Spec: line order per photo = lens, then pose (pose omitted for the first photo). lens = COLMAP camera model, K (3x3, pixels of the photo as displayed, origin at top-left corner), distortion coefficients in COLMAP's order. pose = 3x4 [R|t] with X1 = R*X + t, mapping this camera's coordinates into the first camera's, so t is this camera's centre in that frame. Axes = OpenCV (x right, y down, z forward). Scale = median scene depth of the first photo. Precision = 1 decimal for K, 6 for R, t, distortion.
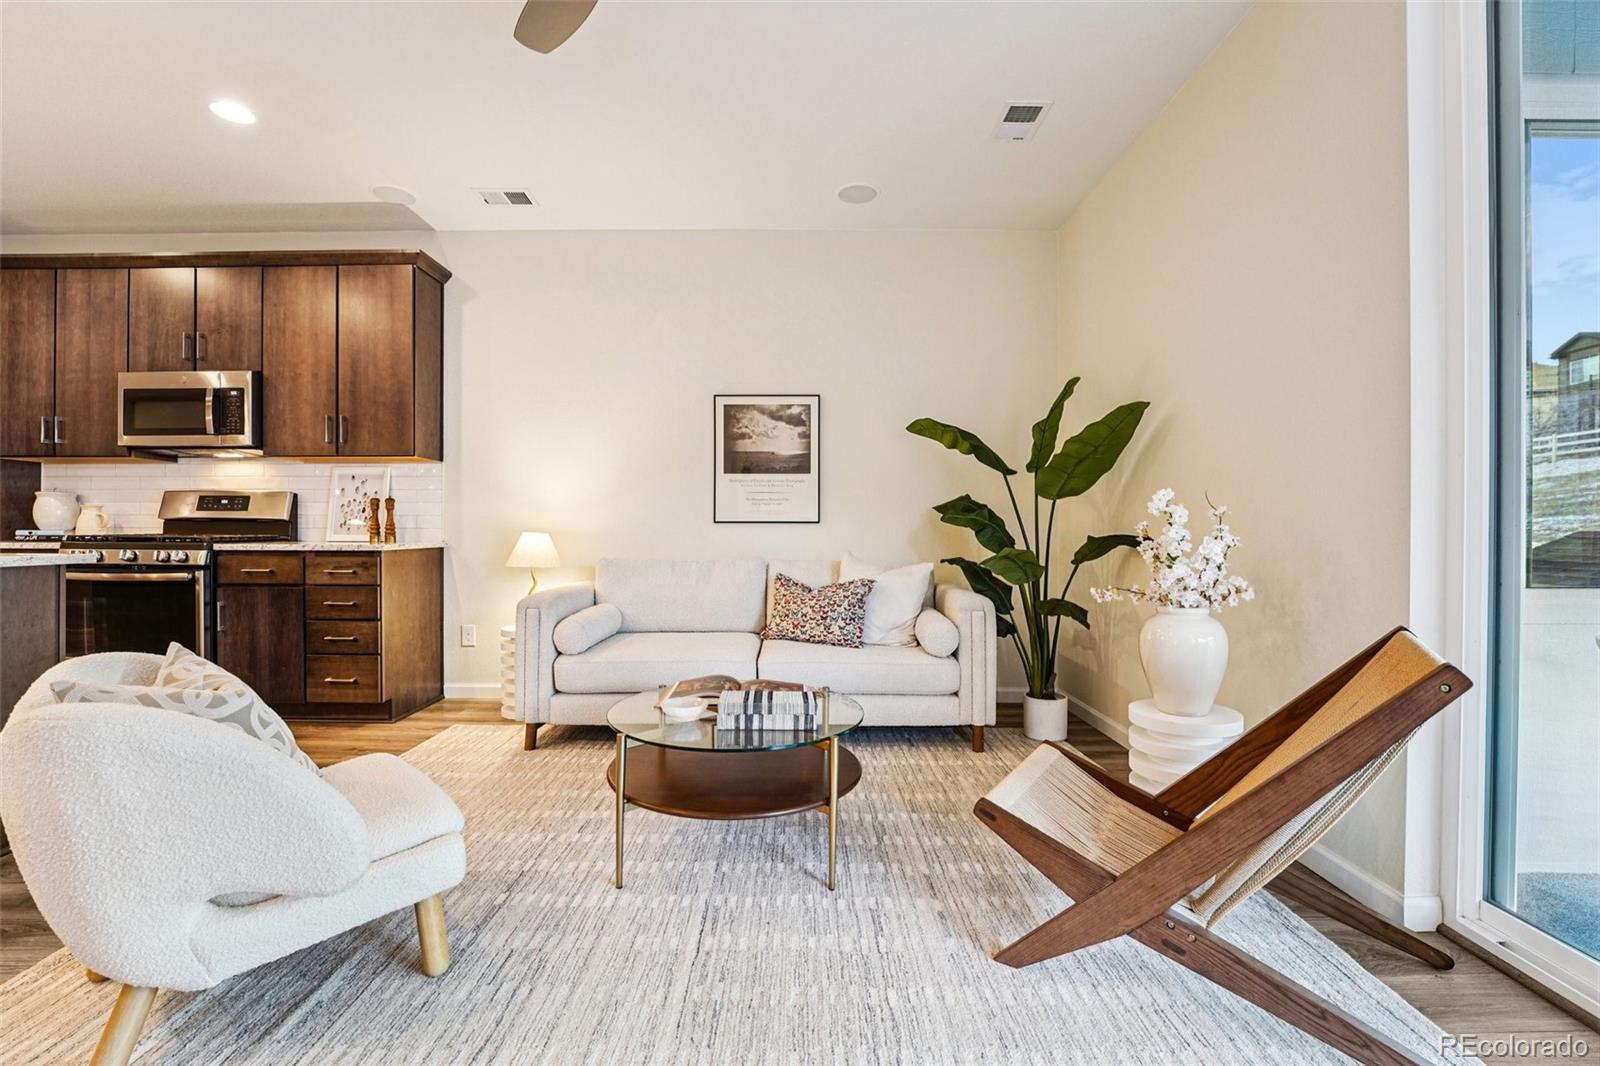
lens RADIAL K [[693.3, 0, 796.5], [0, 693.3, 532.6], [0, 0, 1]] dist [-0.022345, 0.001437]
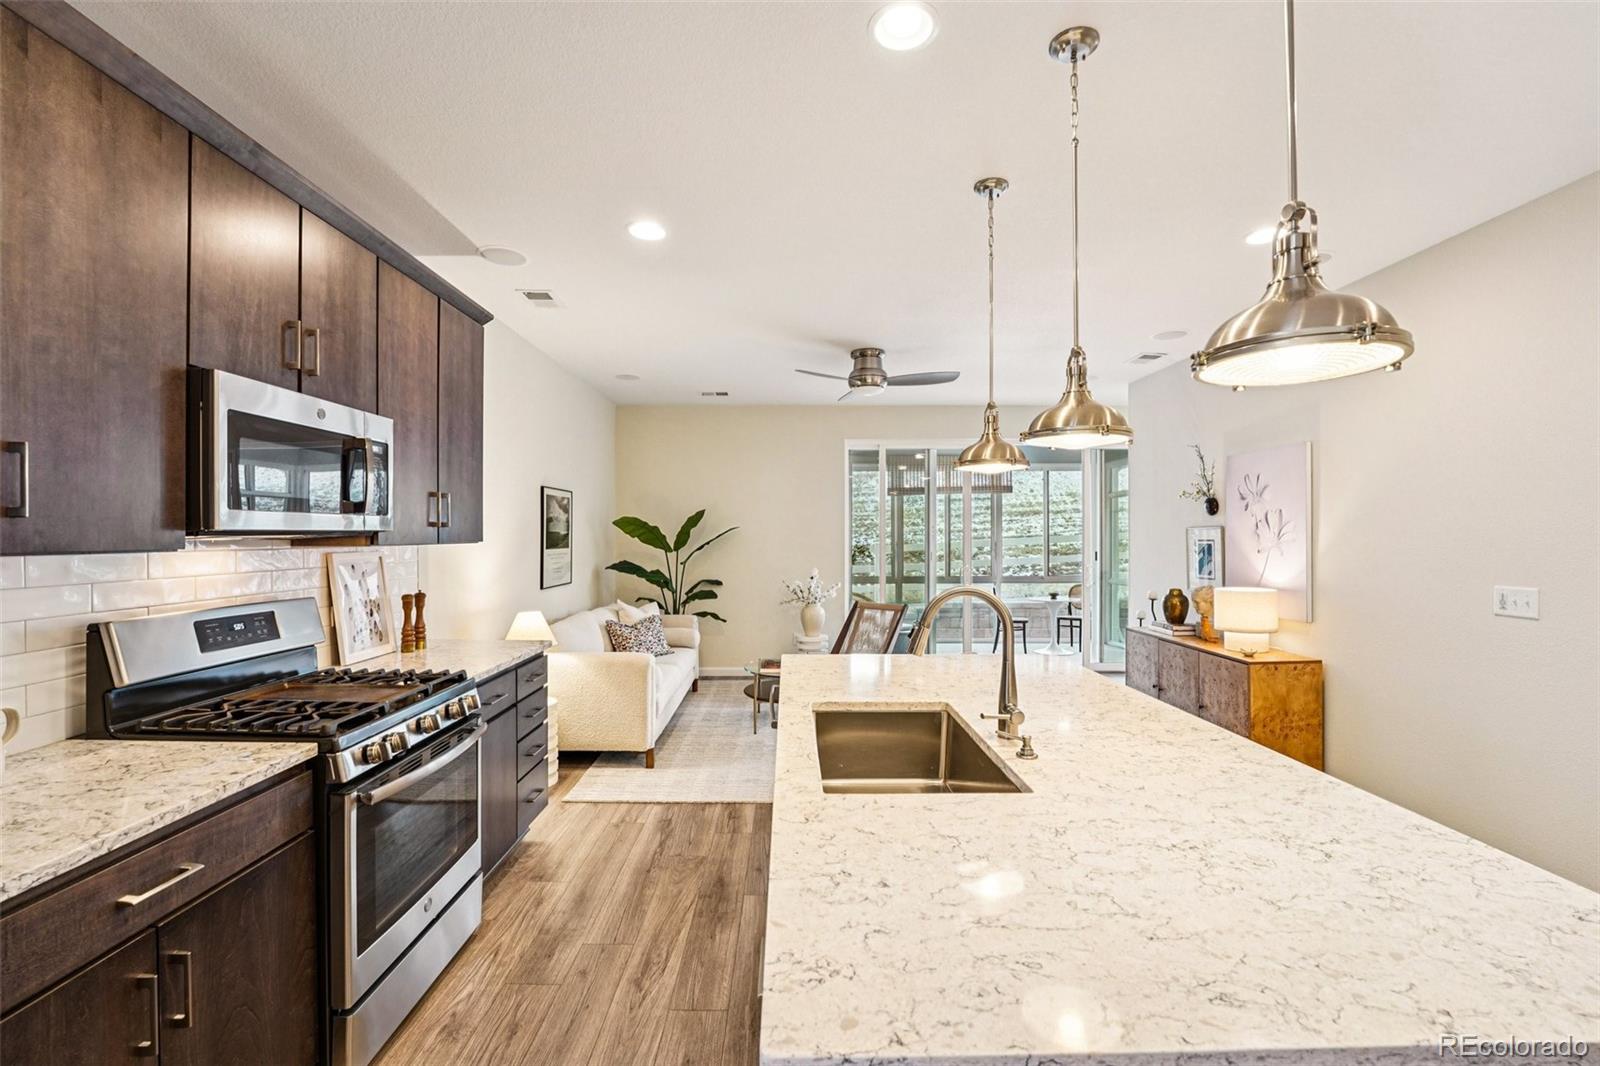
lens RADIAL K [[658.9, 0, 798.9], [0, 658.9, 527.8], [0, 0, 1]] dist [-0.027178, 0.003161]
pose [[-0.015512, 0.007647, 0.999850, -1.441201], [-0.000607, 0.999970, -0.007658, -0.127098], [-0.999879, -0.000726, -0.015507, 0.617800]]
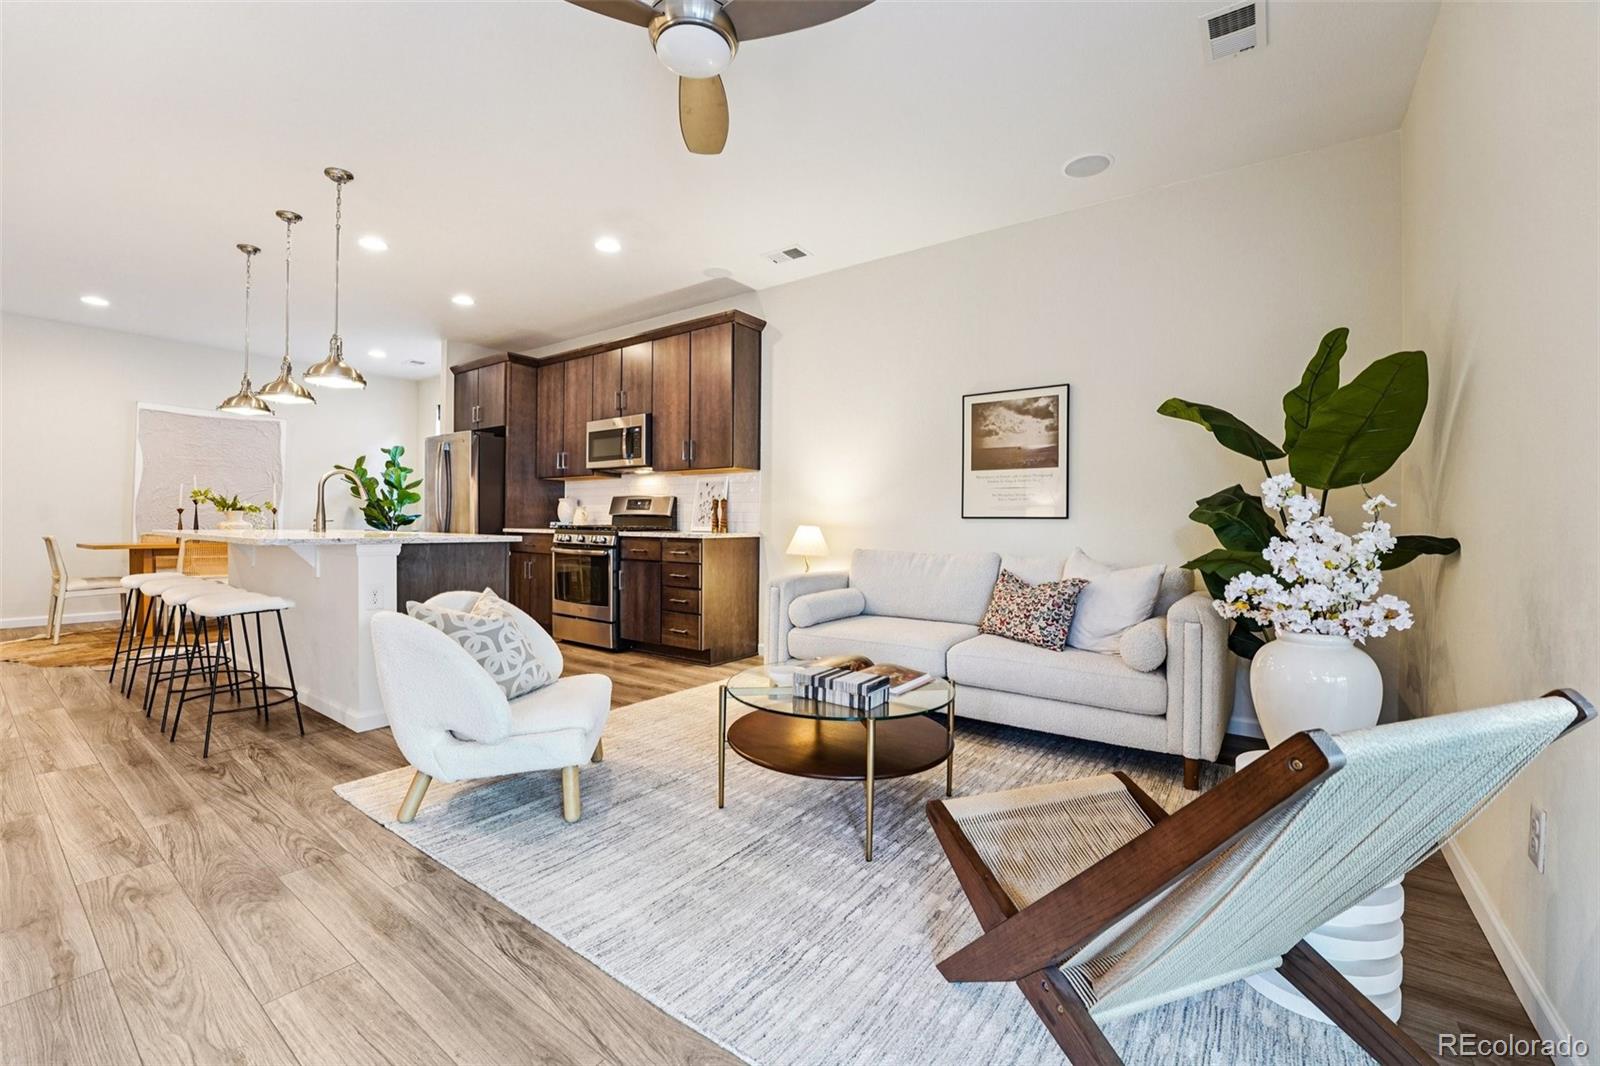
lens RADIAL K [[658.9, 0, 791.3], [0, 658.9, 525.9], [0, 0, 1]] dist [-0.027178, 0.003161]
pose [[0.804074, 0.008117, -0.594473, 0.290315], [-0.009660, 0.999953, 0.000588, -0.000803], [0.594450, 0.005270, 0.804115, 0.057151]]
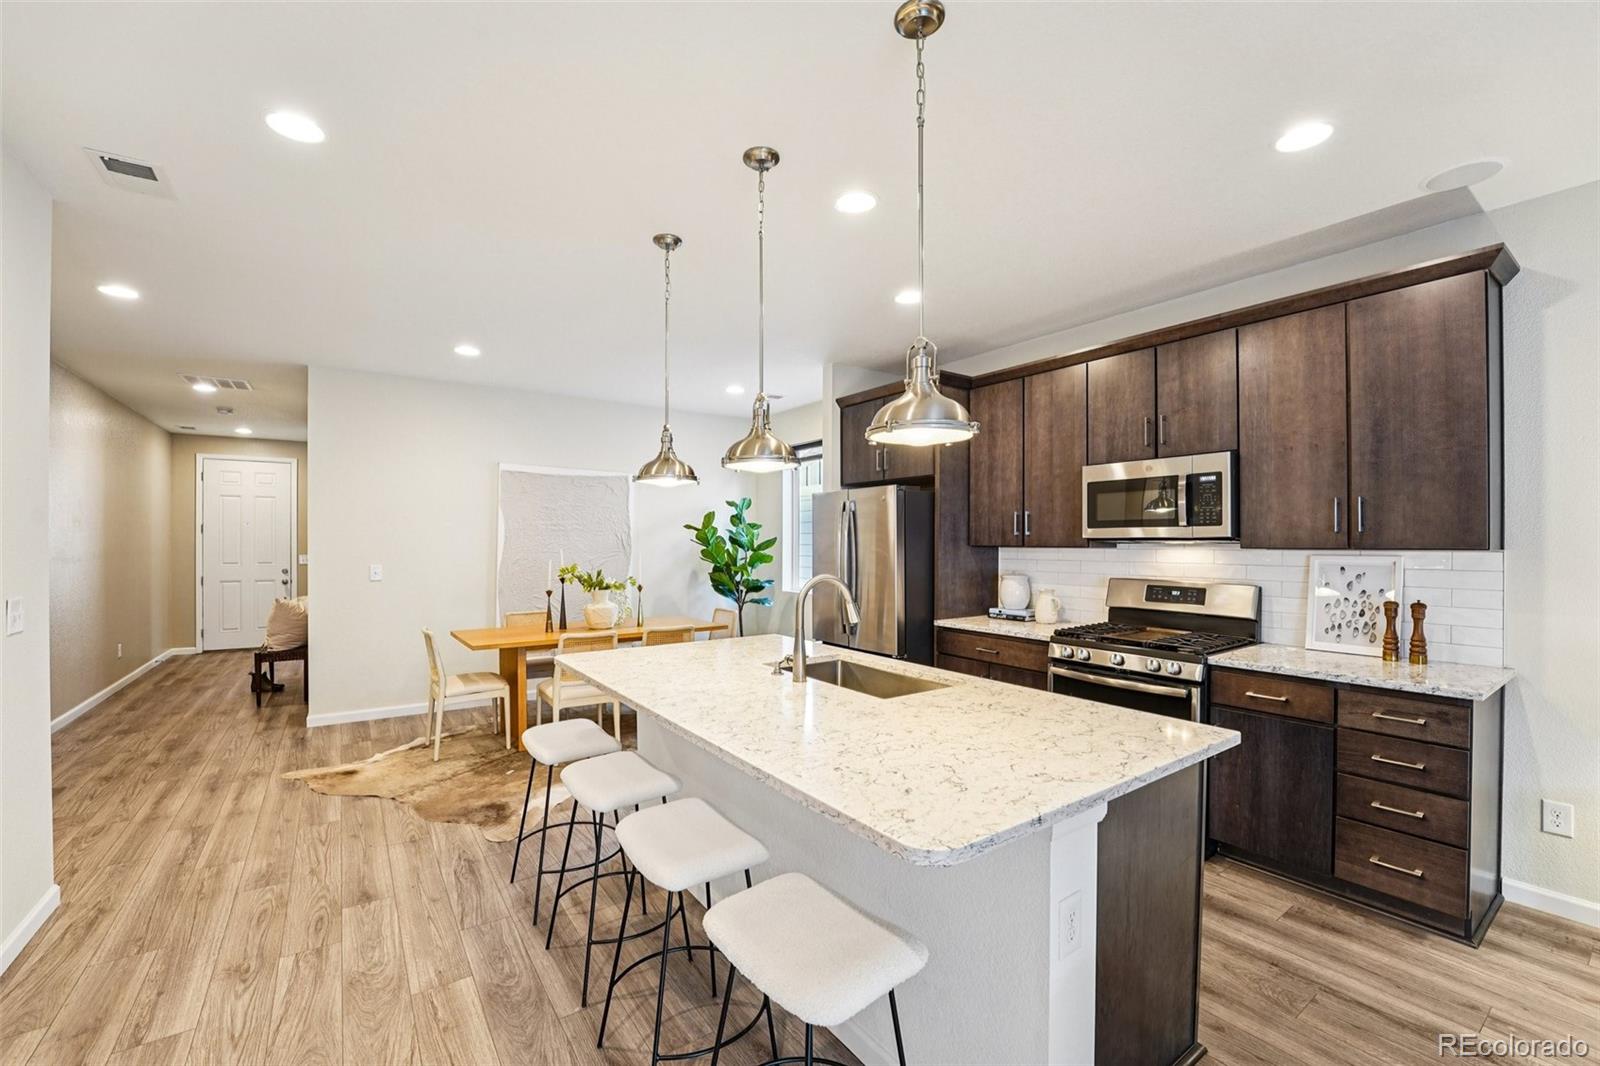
lens RADIAL K [[658.9, 0, 792.5], [0, 658.9, 542.2], [0, 0, 1]] dist [-0.027178, 0.003161]
pose [[0.570796, -0.001223, -0.821091, -0.438905], [-0.000642, 0.999998, -0.001936, -0.120106], [0.821092, 0.001633, 0.570794, 0.077665]]
